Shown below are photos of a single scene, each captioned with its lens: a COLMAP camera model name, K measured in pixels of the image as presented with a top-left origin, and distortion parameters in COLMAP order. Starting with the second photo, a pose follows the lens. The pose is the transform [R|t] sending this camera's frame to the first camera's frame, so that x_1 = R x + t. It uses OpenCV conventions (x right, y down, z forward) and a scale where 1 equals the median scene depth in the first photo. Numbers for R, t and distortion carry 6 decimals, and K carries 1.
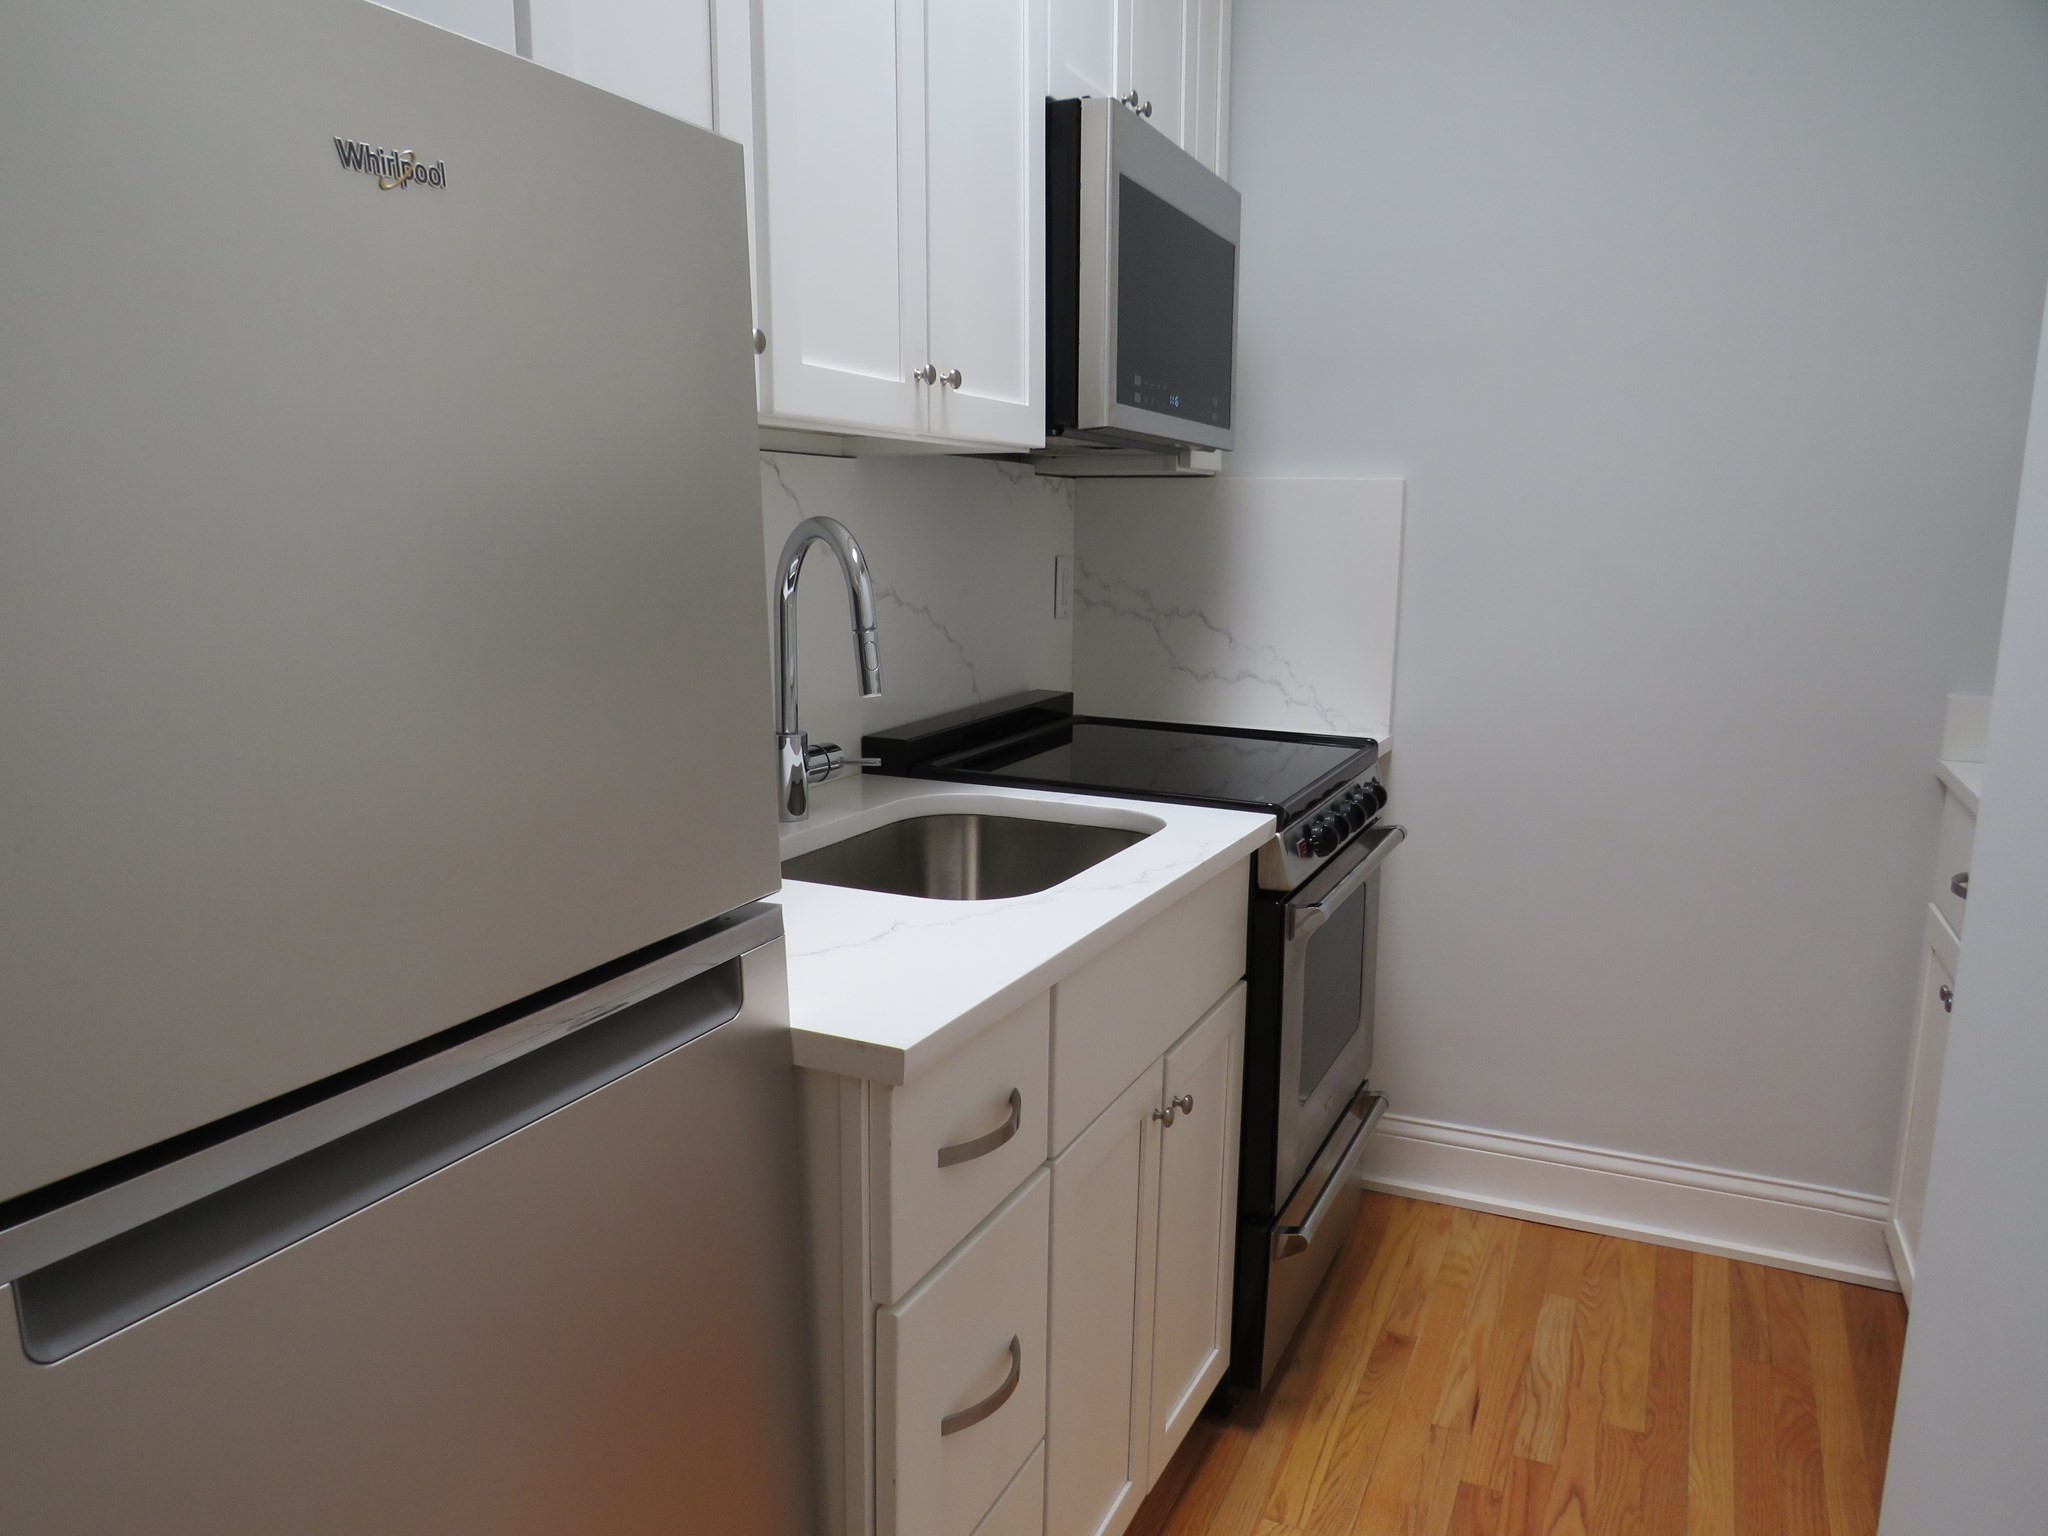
lens RADIAL K [[1455.8, 0, 1024.0], [0, 1455.8, 768.0], [0, 0, 1]] dist [-0.033052, 0.003464]
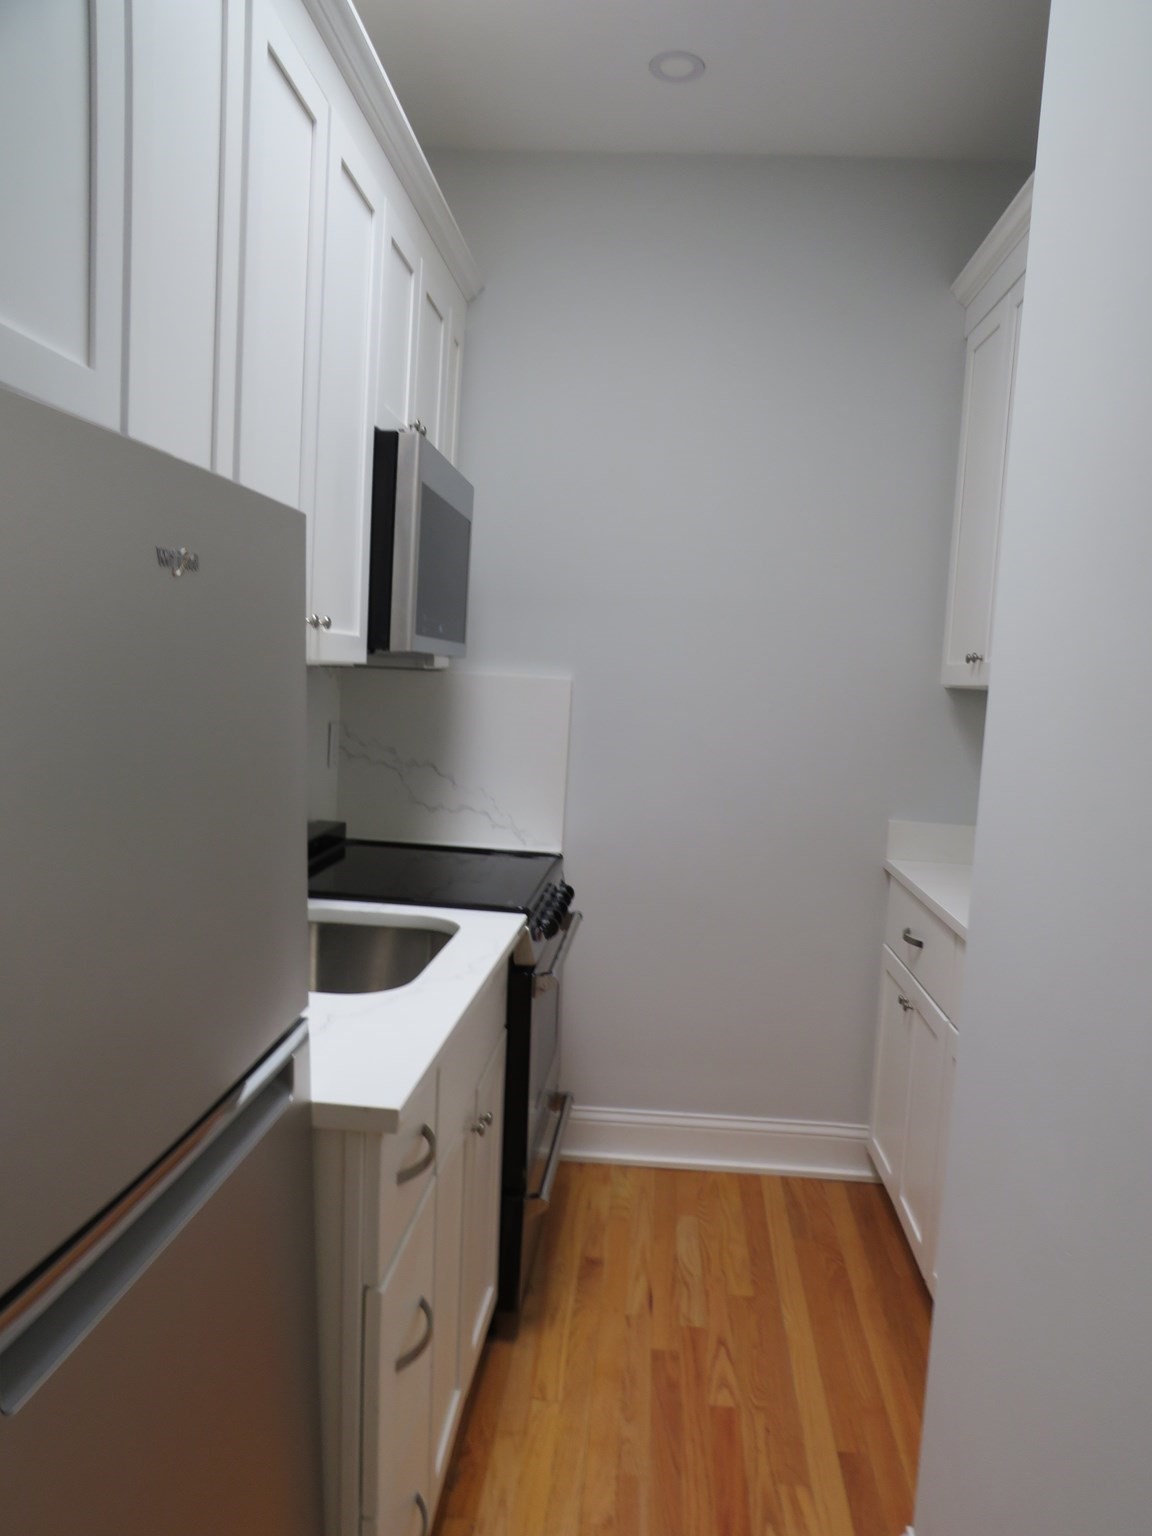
lens RADIAL K [[1091.9, 0, 610.5], [0, 1091.9, 764.6], [0, 0, 1]] dist [-0.033052, 0.003464]
pose [[0.925836, 0.004751, 0.377895, -0.149336], [0.021148, 0.997703, -0.064356, -0.041068], [-0.377333, 0.067575, 0.923609, -0.068199]]
